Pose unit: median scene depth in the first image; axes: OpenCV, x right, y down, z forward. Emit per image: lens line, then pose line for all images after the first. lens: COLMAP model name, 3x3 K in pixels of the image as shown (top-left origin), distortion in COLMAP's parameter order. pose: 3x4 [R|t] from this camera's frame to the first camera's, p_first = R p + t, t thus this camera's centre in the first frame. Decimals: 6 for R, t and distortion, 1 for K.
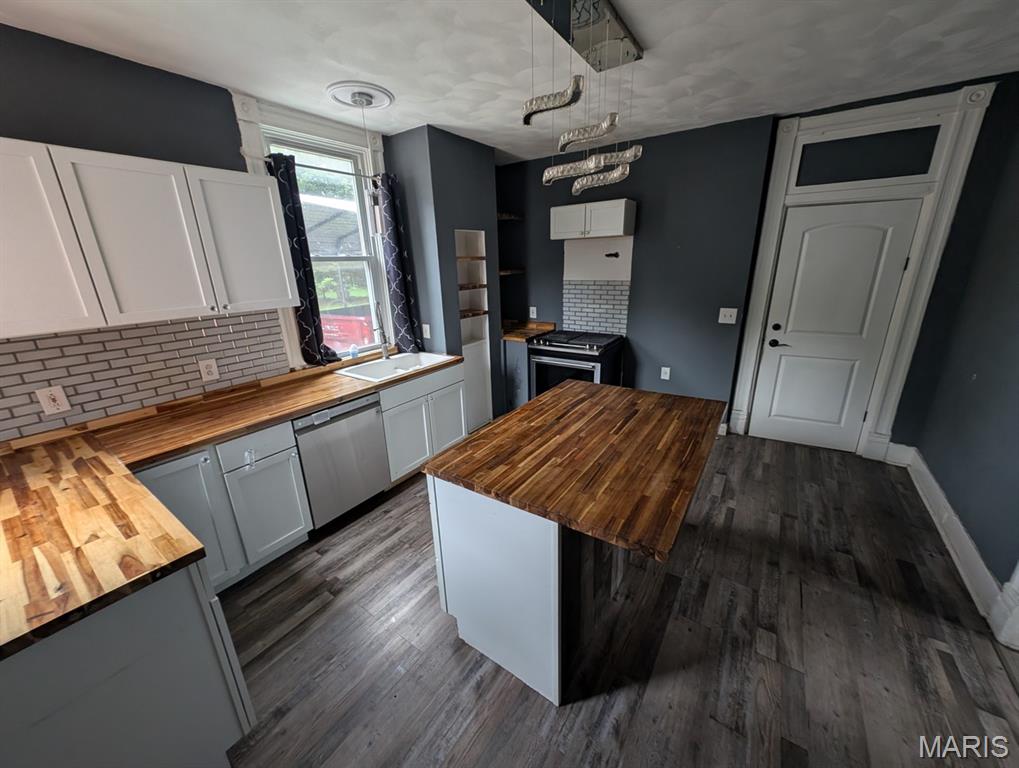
lens RADIAL K [[381.7, 0, 507.8], [0, 381.7, 381.4], [0, 0, 1]] dist [0.019262, -0.009394]
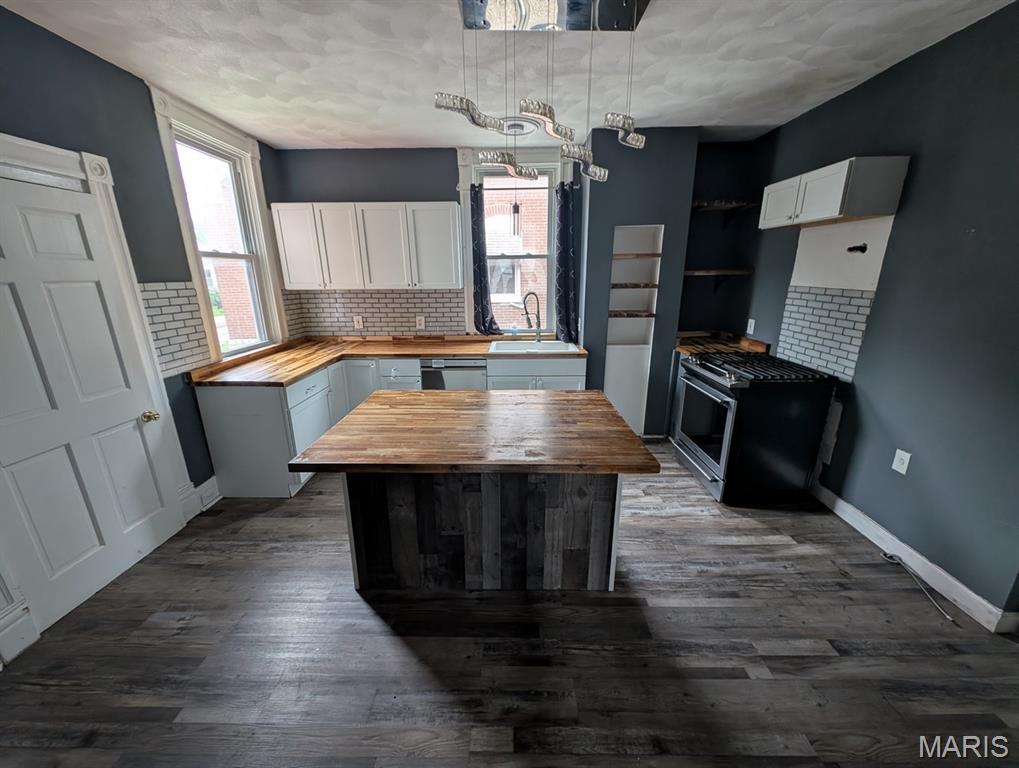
lens RADIAL K [[381.7, 0, 507.8], [0, 381.7, 381.4], [0, 0, 1]] dist [0.019262, -0.009394]
pose [[0.559589, 0.252828, -0.789264, 0.654838], [-0.256570, 0.958396, 0.125098, -0.072398], [0.788055, 0.132498, 0.601176, 0.265532]]
